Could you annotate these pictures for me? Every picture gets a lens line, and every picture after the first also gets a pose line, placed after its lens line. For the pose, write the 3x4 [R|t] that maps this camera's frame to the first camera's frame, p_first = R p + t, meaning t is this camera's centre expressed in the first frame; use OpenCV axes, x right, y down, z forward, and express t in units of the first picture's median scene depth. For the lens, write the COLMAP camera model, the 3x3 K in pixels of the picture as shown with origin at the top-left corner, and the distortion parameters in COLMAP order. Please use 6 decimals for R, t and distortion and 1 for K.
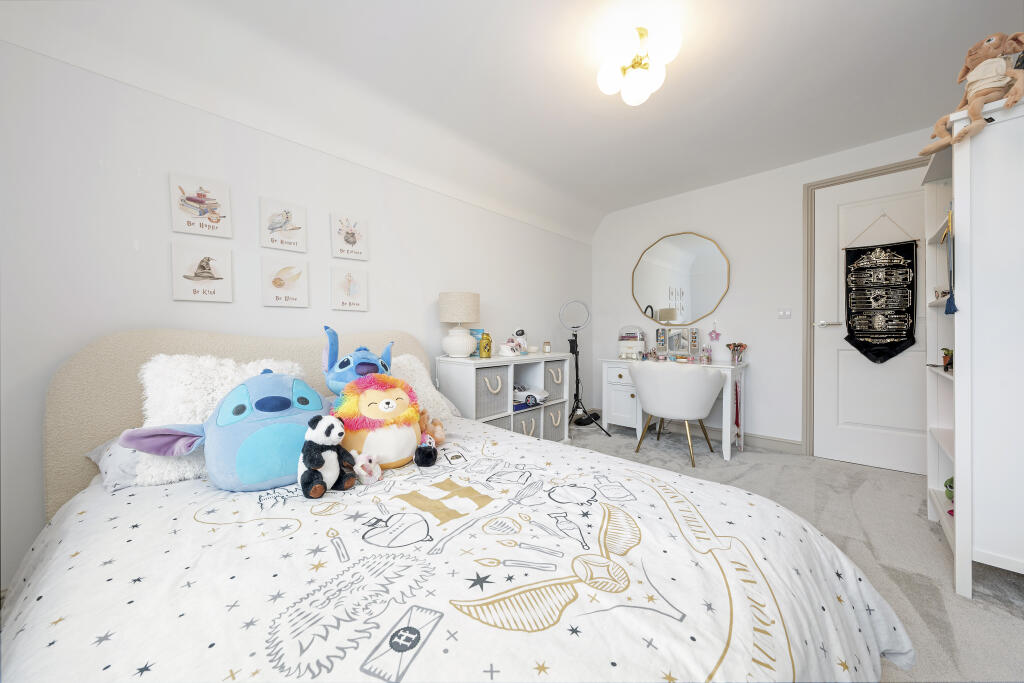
lens RADIAL K [[350.3, 0, 512.8], [0, 350.3, 329.2], [0, 0, 1]] dist [-0.000653, -0.000035]
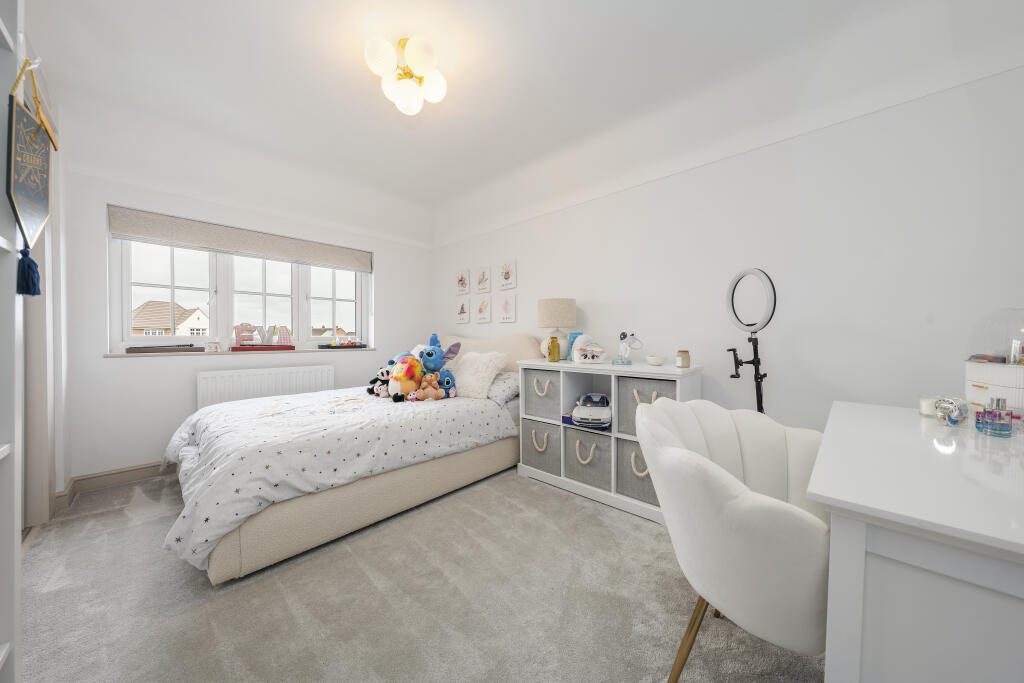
lens RADIAL K [[350.3, 0, 512.8], [0, 350.3, 329.2], [0, 0, 1]] dist [-0.000653, -0.000035]
pose [[-0.012147, -0.008211, -0.999893, 1.237500], [0.026913, 0.999601, -0.008536, -0.010416], [0.999564, -0.027014, -0.011921, 1.183718]]
